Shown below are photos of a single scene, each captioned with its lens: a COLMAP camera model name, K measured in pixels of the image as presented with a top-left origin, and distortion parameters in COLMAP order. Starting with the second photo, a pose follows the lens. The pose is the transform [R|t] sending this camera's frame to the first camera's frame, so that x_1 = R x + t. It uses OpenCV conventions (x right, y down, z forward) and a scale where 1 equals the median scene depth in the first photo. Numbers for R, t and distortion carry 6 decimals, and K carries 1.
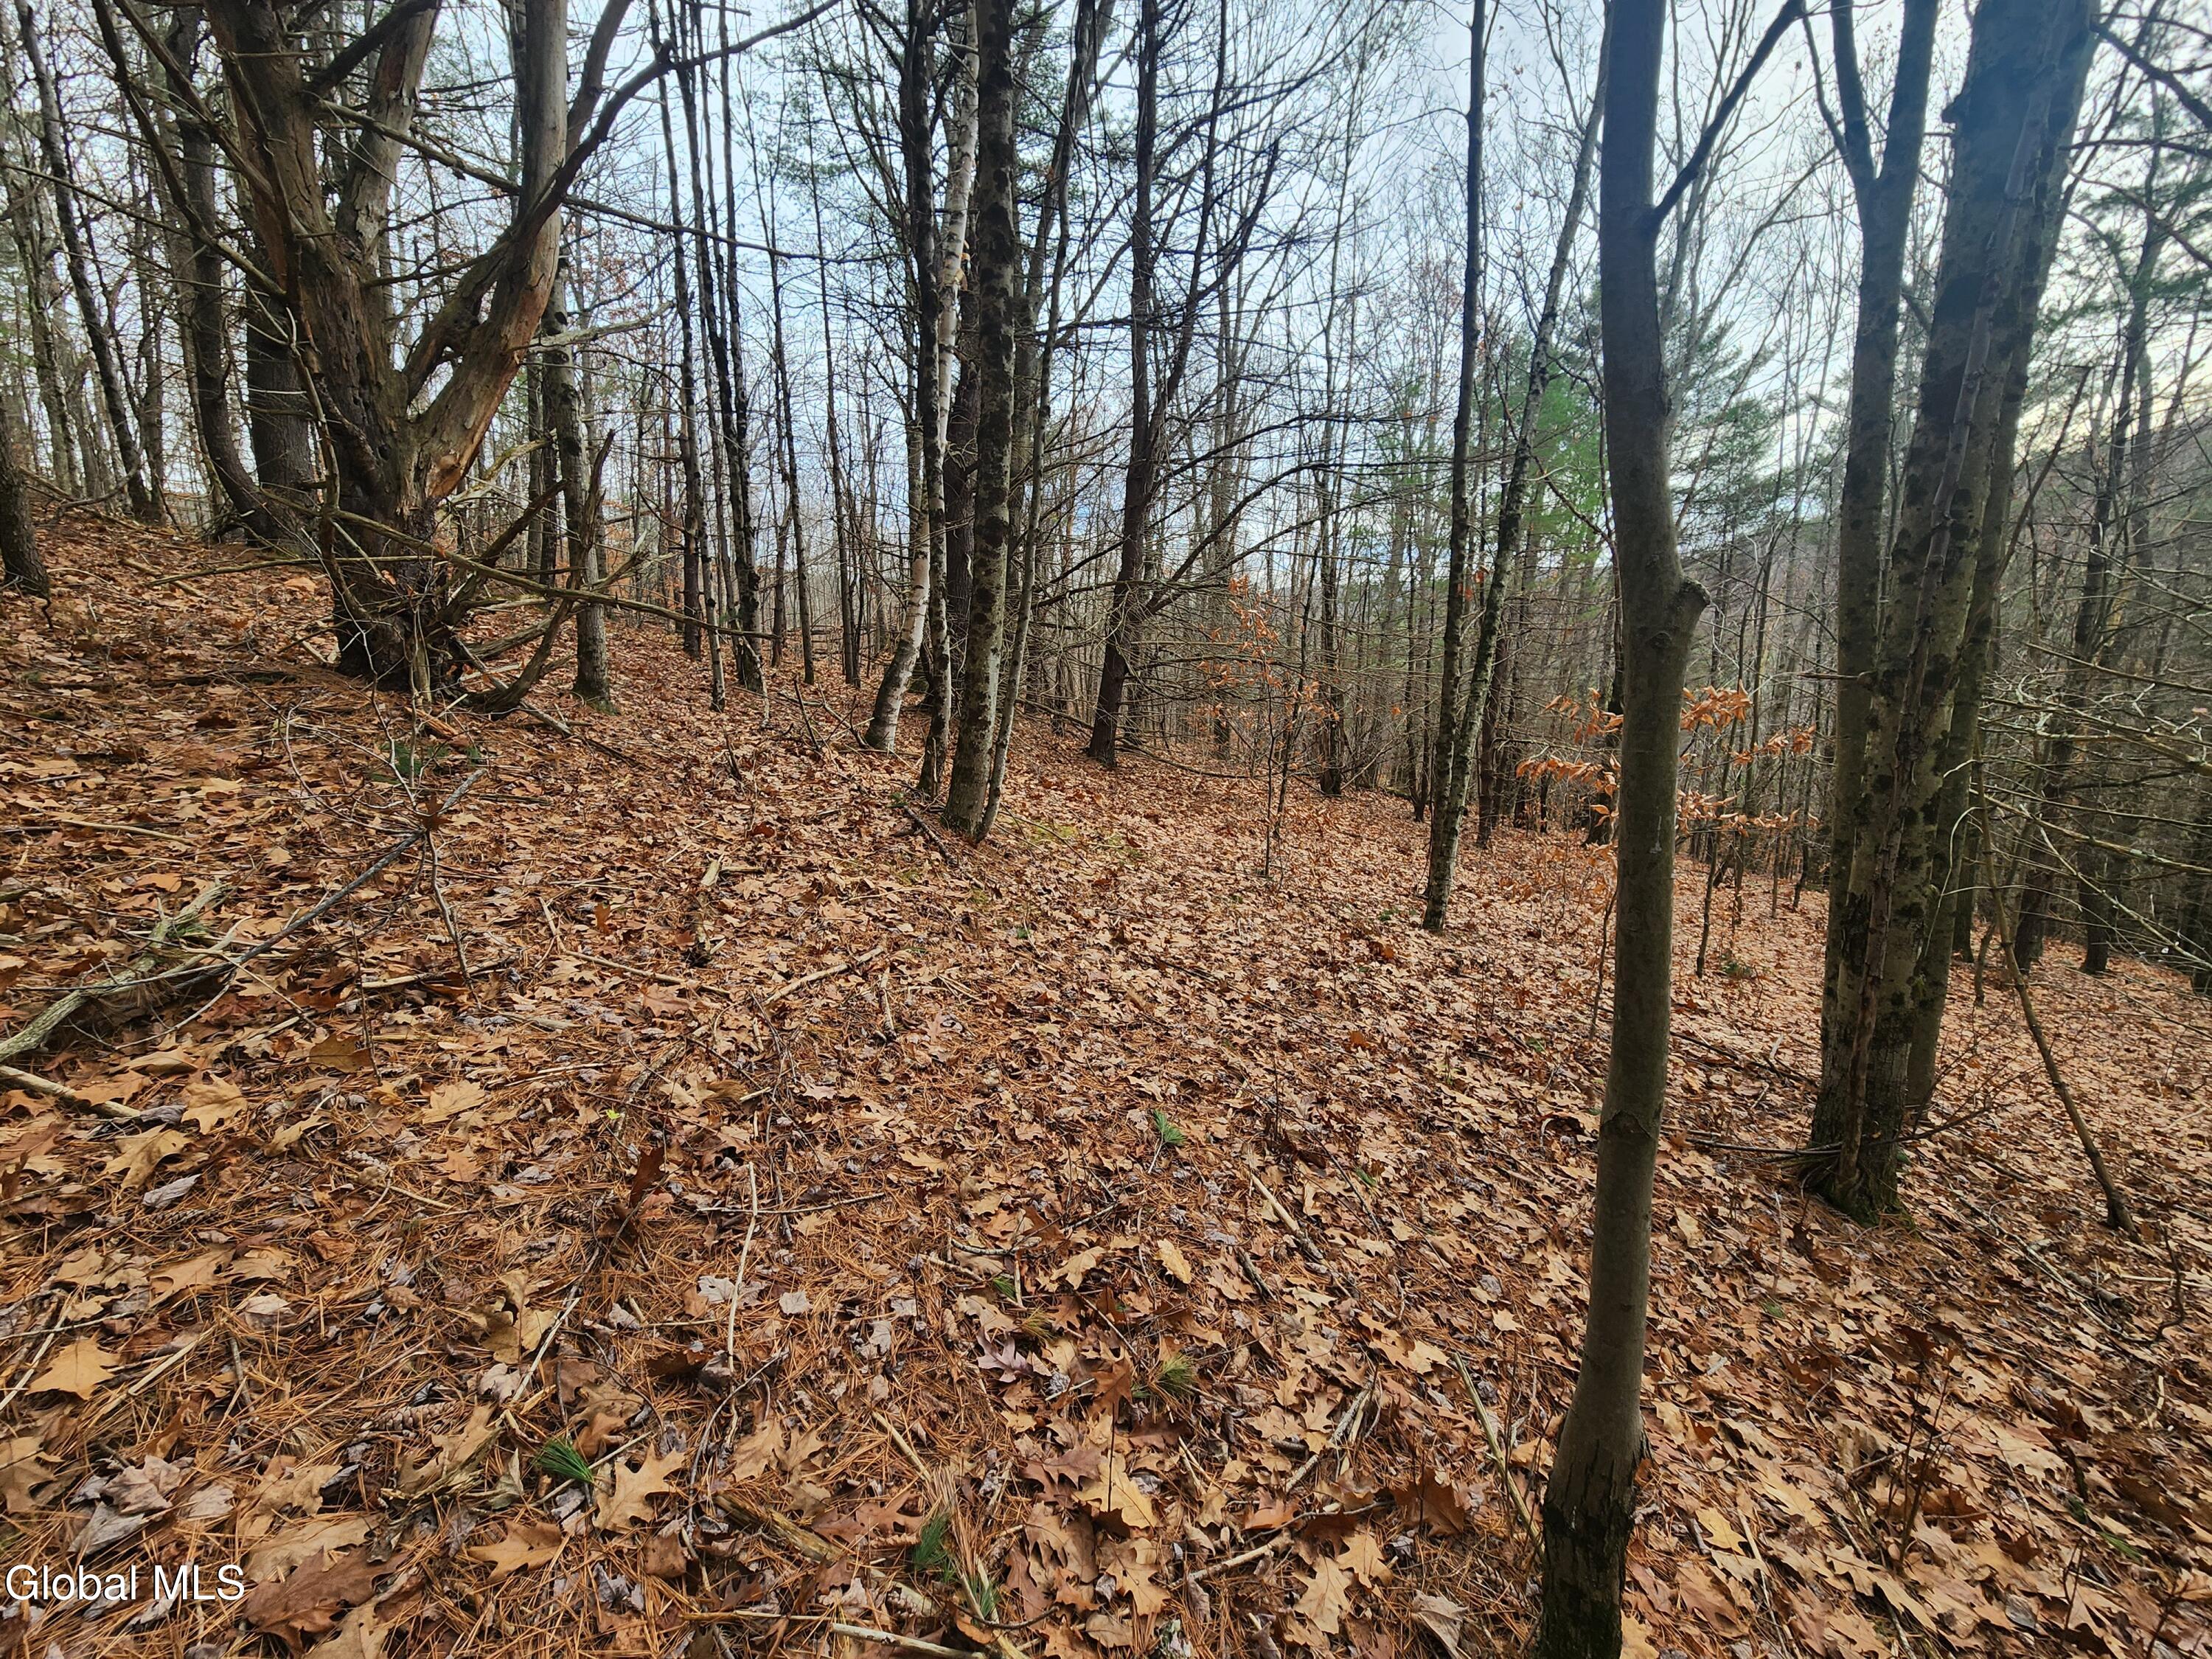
lens RADIAL K [[897.9, 0, 1105.5], [0, 897.9, 815.9], [0, 0, 1]] dist [0.001910, -0.000334]
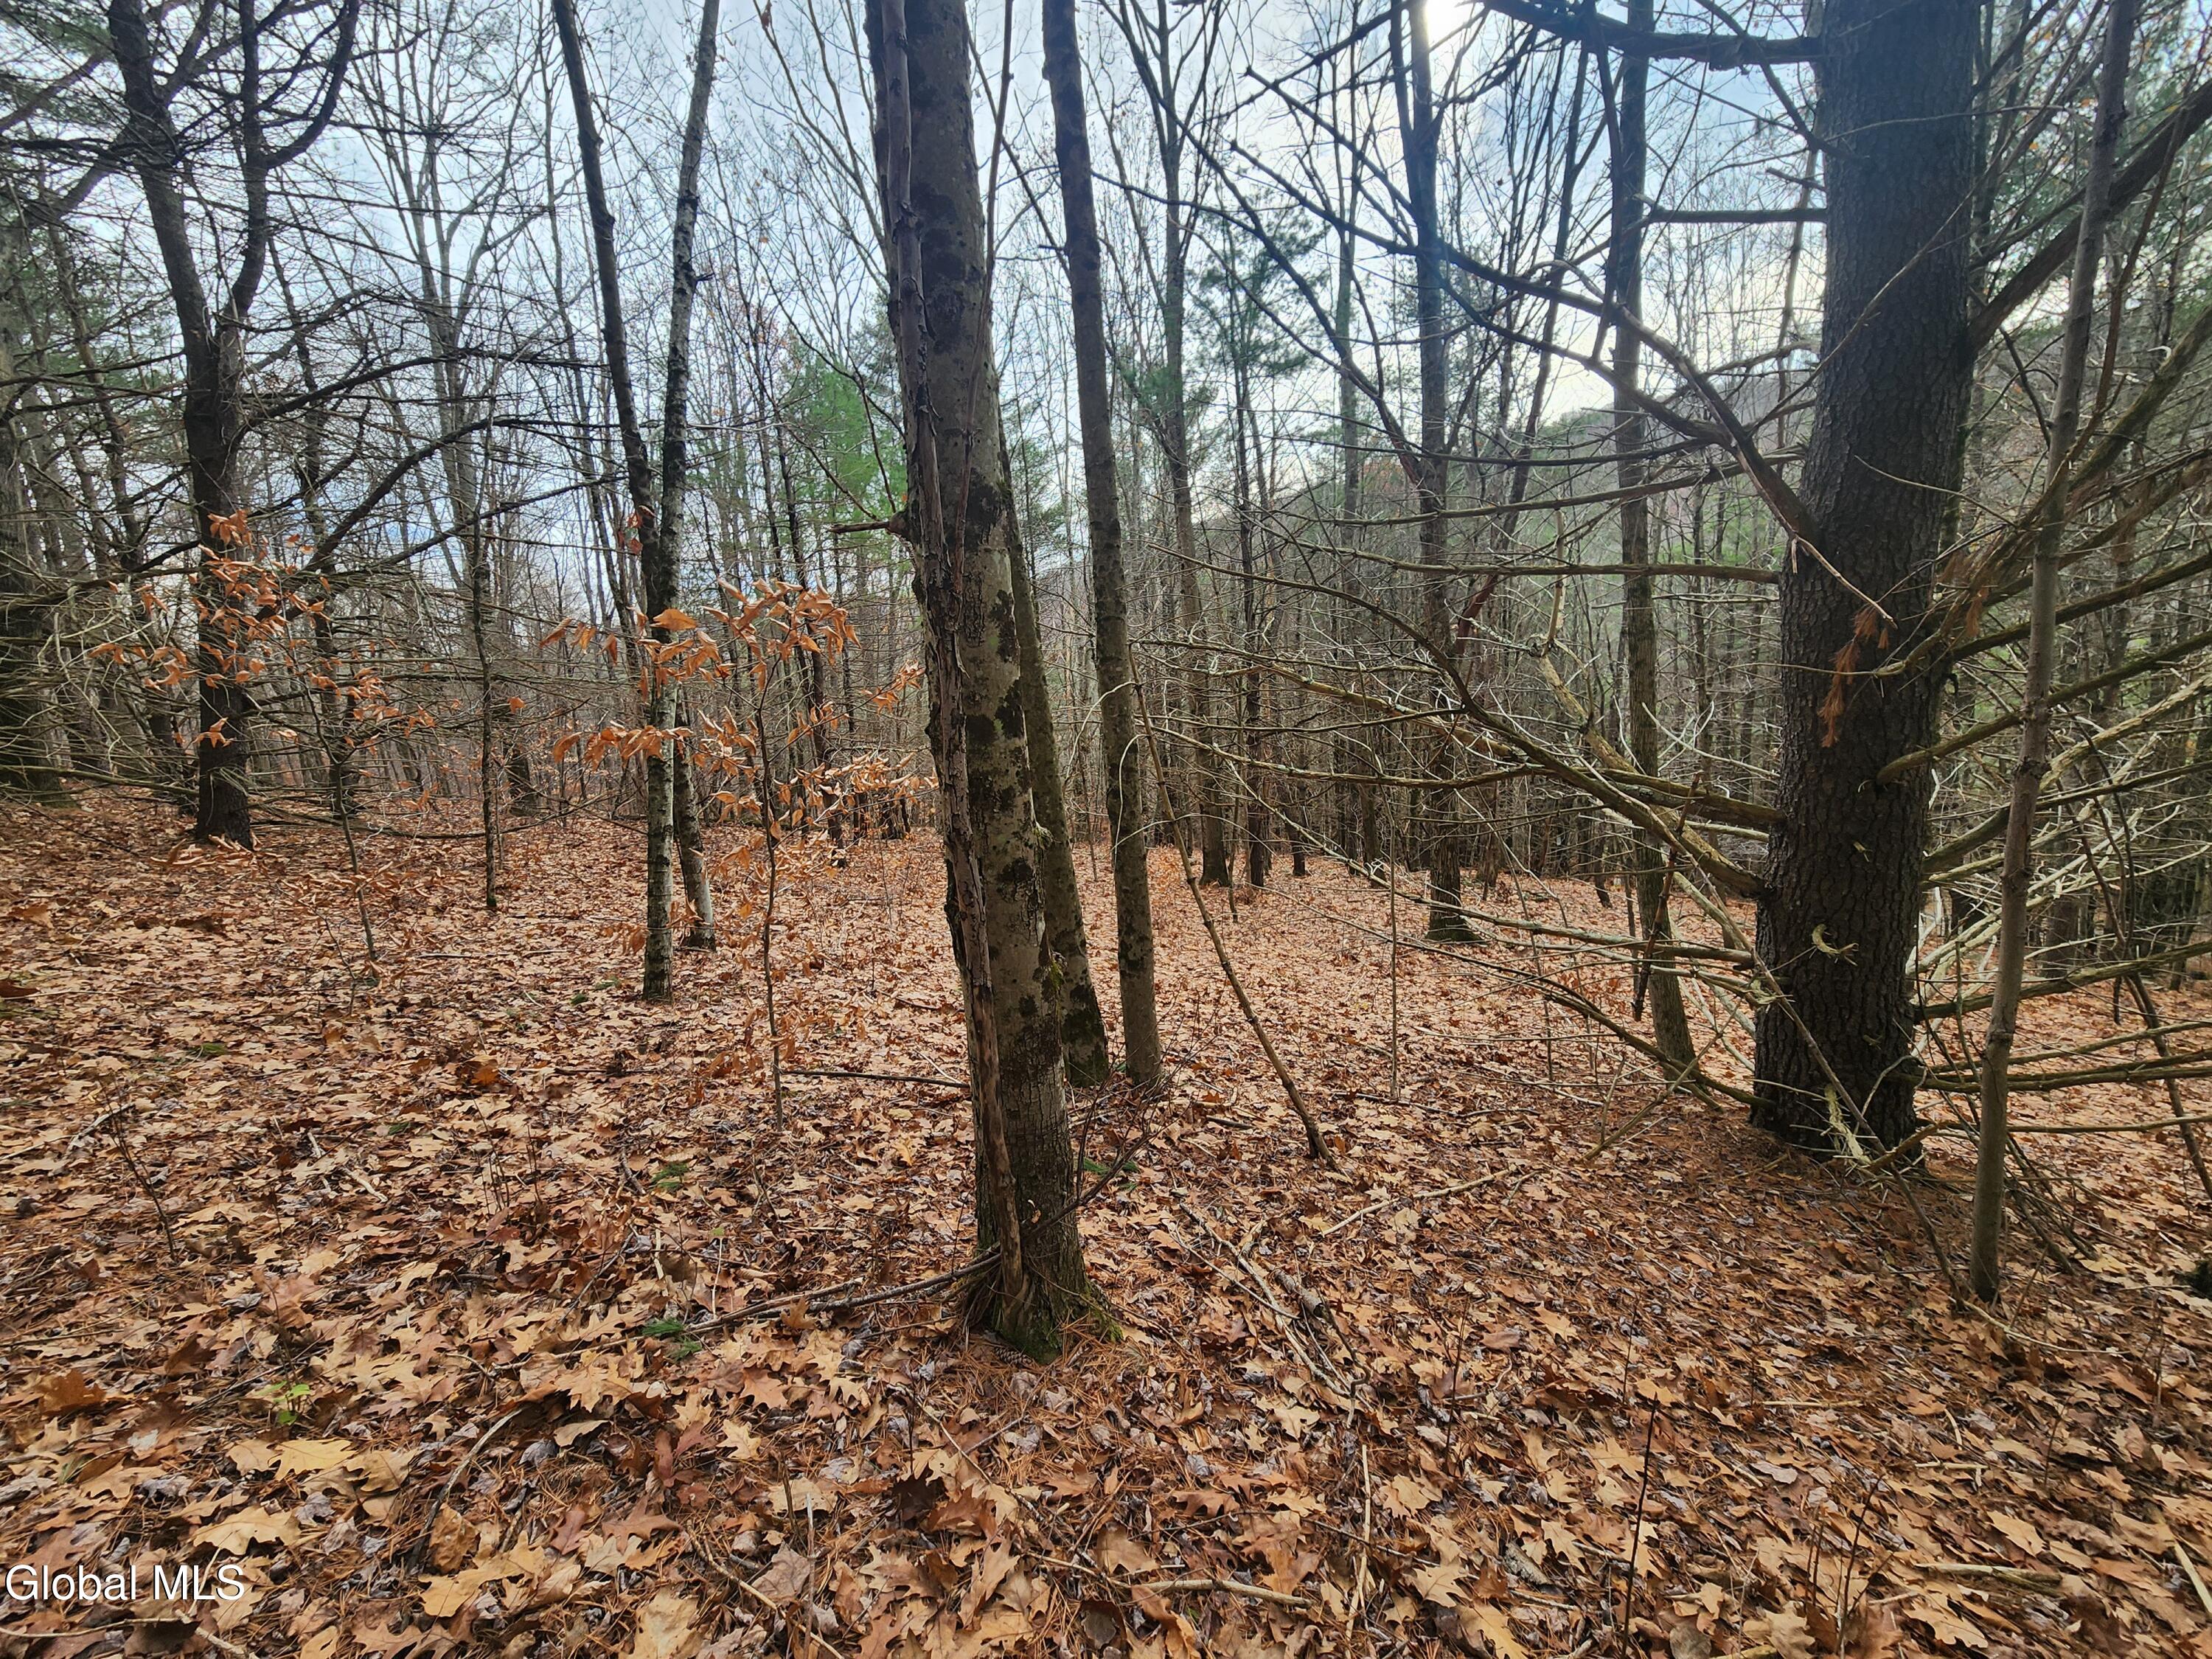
lens RADIAL K [[897.9, 0, 1108.8], [0, 897.9, 828.8], [0, 0, 1]] dist [0.001910, -0.000334]
pose [[0.797137, -0.159483, 0.582355, 0.467084], [0.170328, 0.984710, 0.036524, 0.051520], [-0.579276, 0.070077, 0.812114, 0.347062]]
